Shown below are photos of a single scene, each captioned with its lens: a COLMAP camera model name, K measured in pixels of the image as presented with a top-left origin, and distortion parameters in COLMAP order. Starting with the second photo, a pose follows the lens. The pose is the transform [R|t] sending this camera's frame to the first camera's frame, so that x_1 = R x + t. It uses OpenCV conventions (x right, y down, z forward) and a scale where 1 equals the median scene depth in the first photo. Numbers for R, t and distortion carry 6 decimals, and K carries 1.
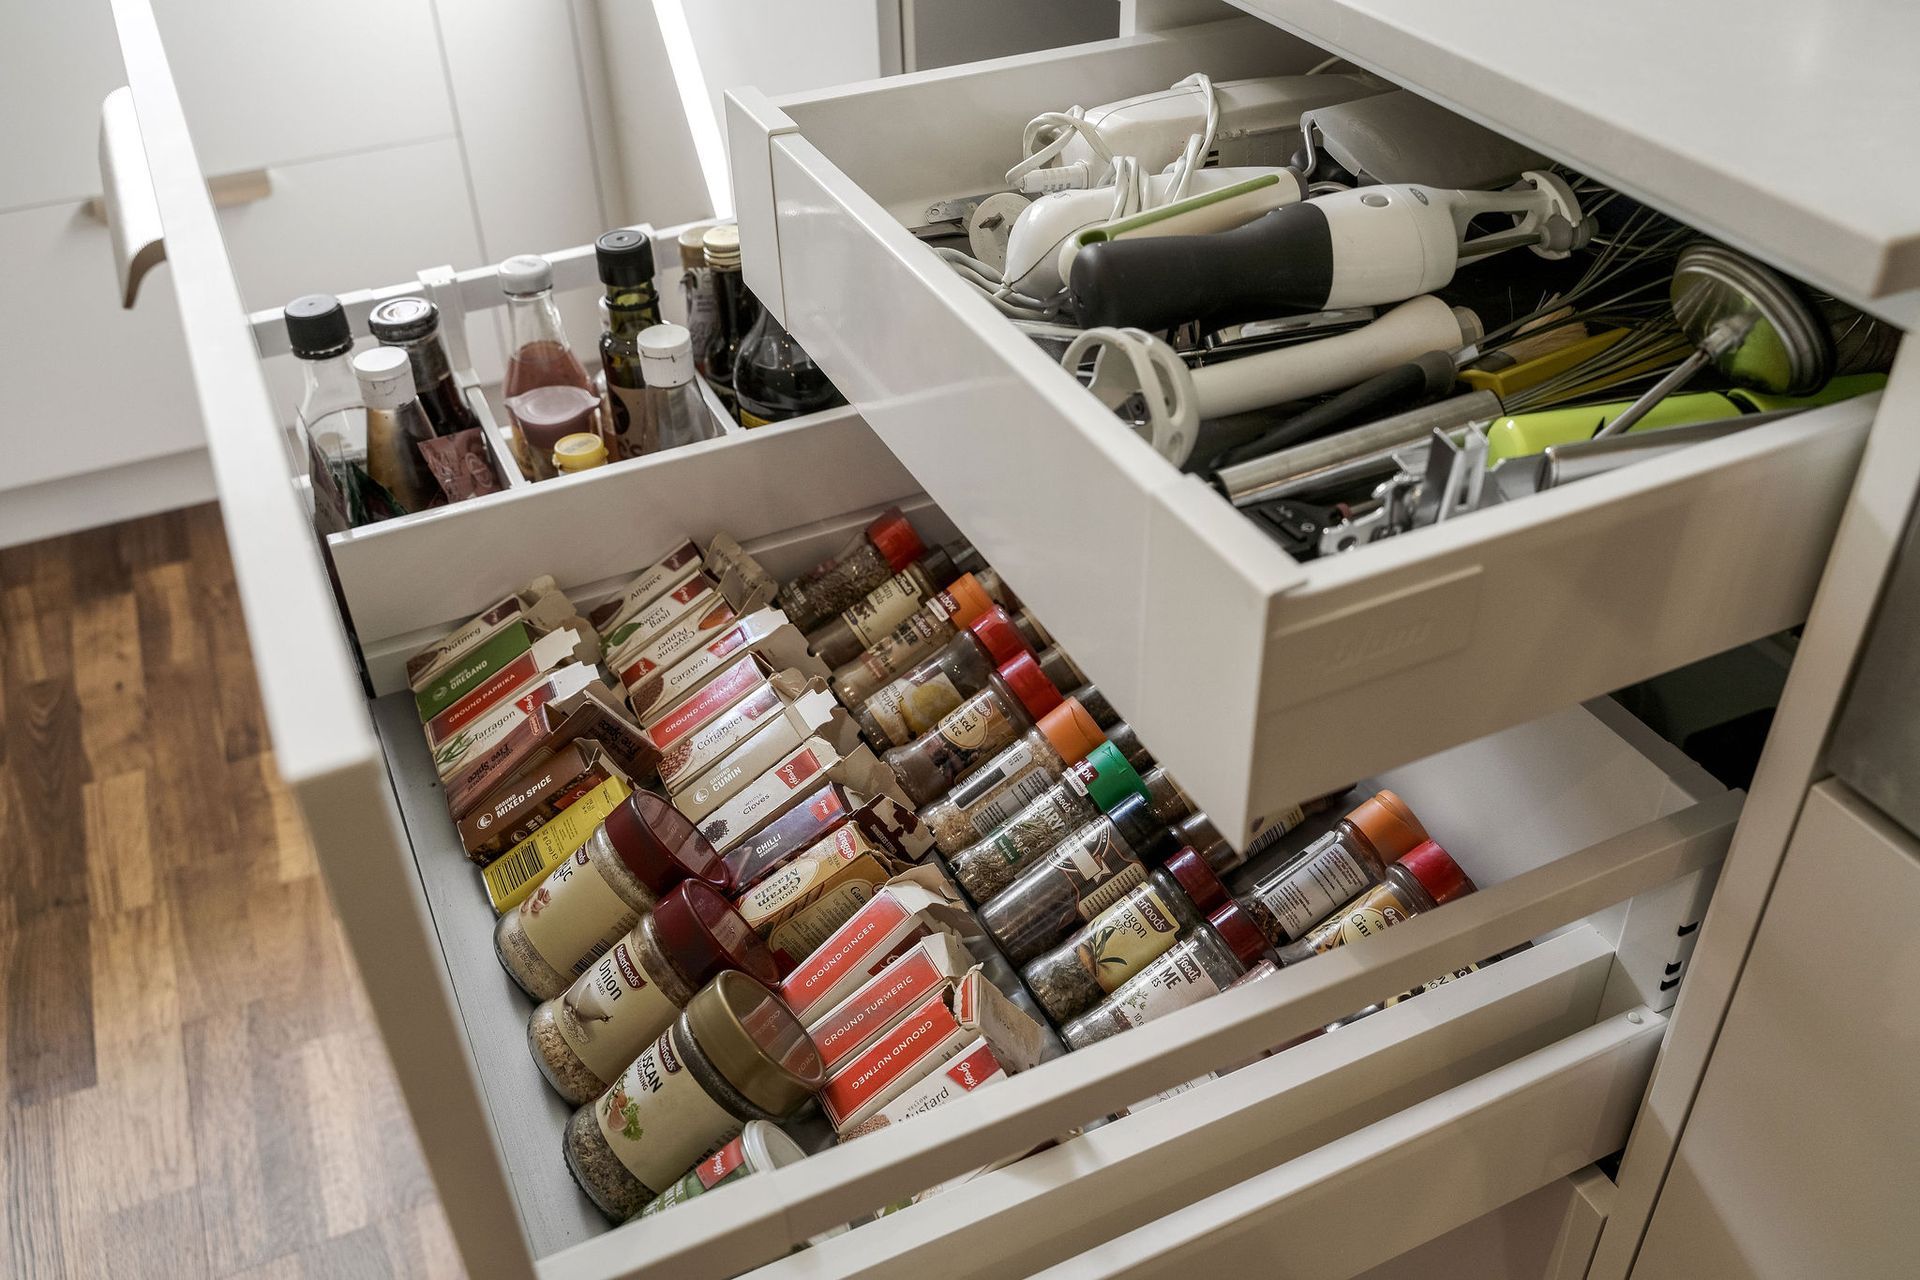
lens RADIAL K [[1661.0, 0, 965.0], [0, 1661.0, 621.6], [0, 0, 1]] dist [0.000168, 0.003760]
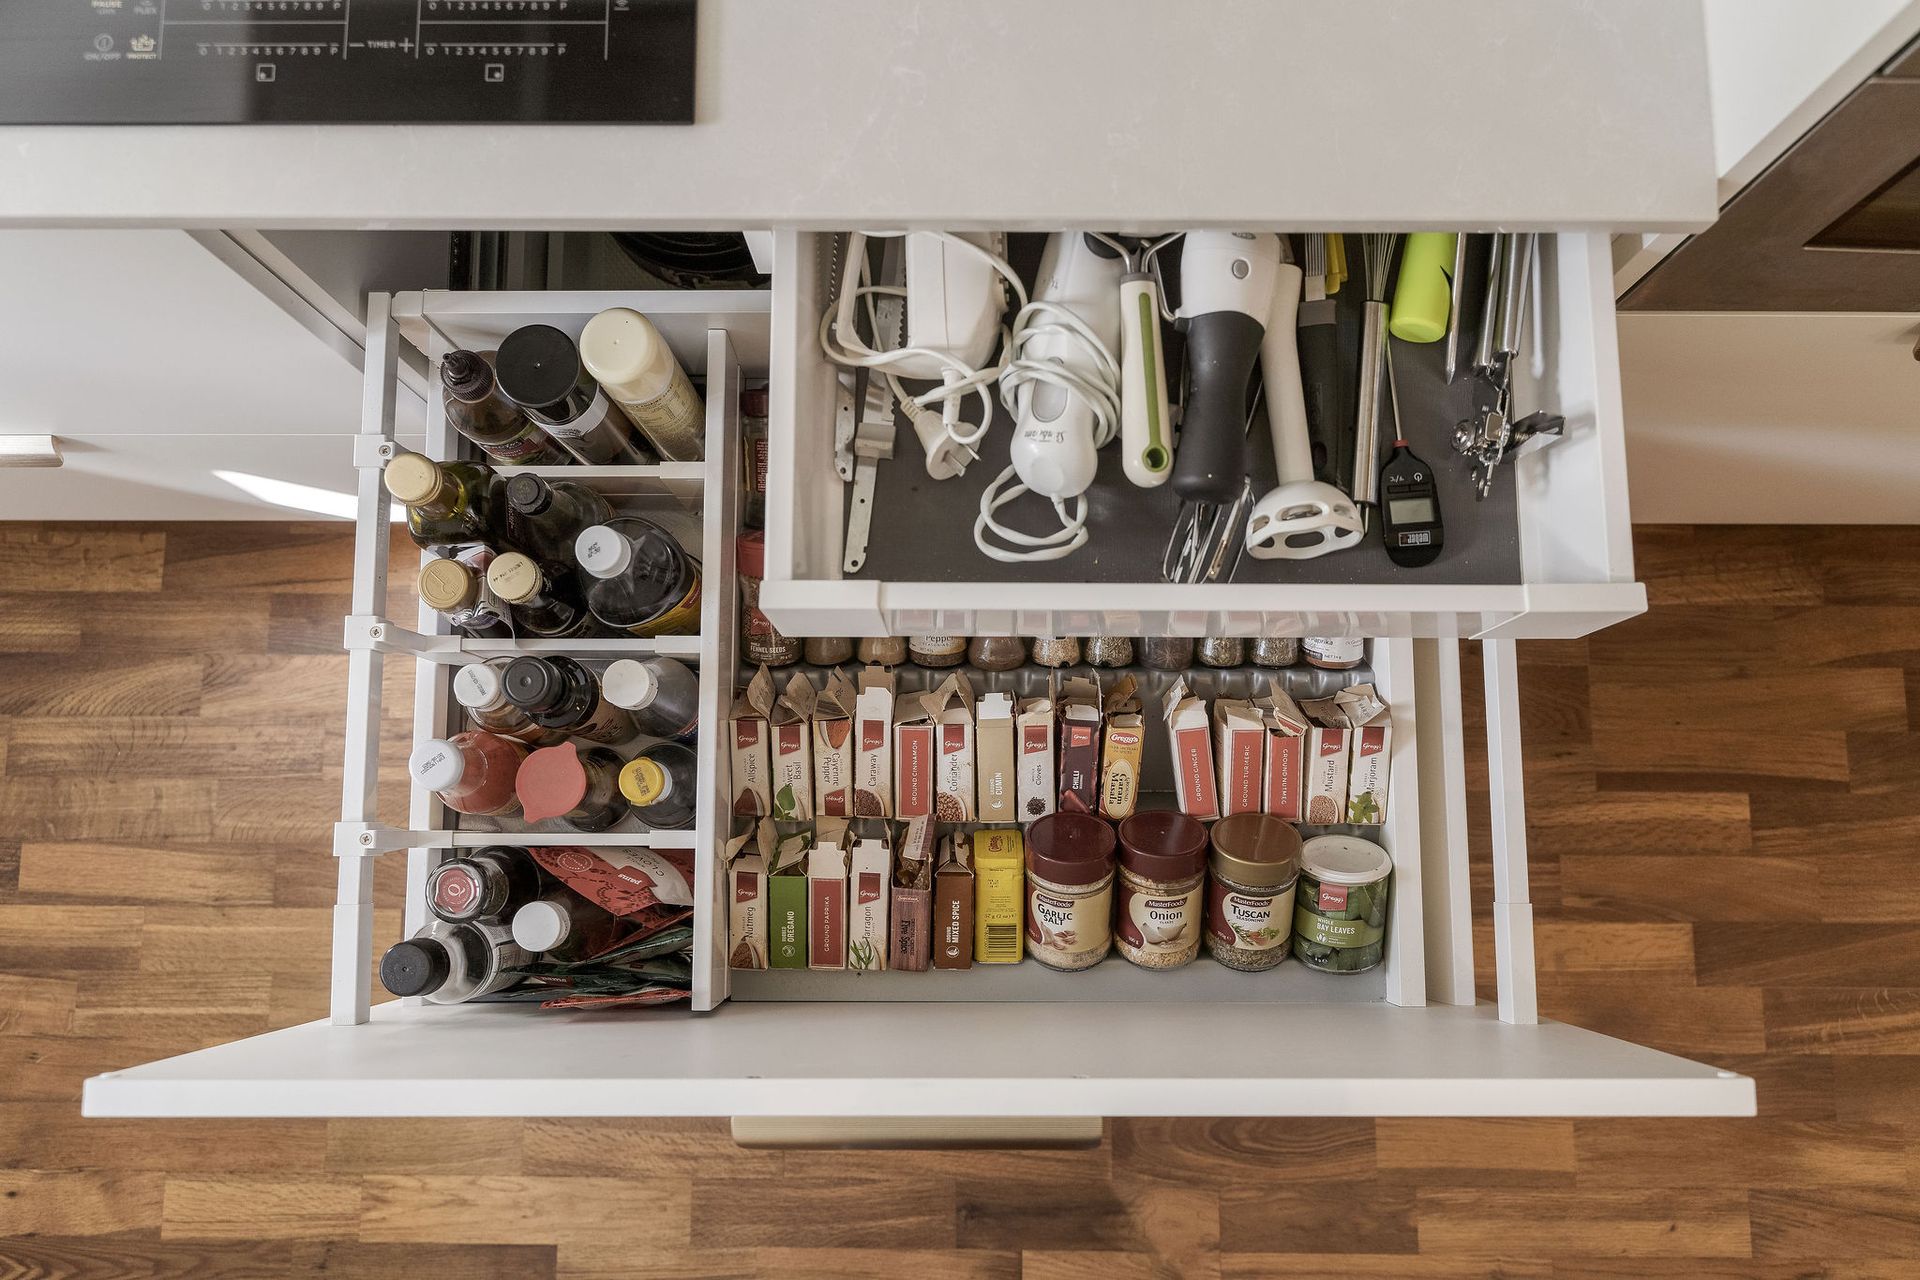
lens RADIAL K [[1661.0, 0, 965.0], [0, 1661.0, 621.6], [0, 0, 1]] dist [0.000168, 0.003760]
pose [[0.428855, -0.878989, 0.208474, -0.198365], [0.532517, 0.432392, 0.727642, -0.606069], [-0.729732, -0.201037, 0.653510, 0.080702]]
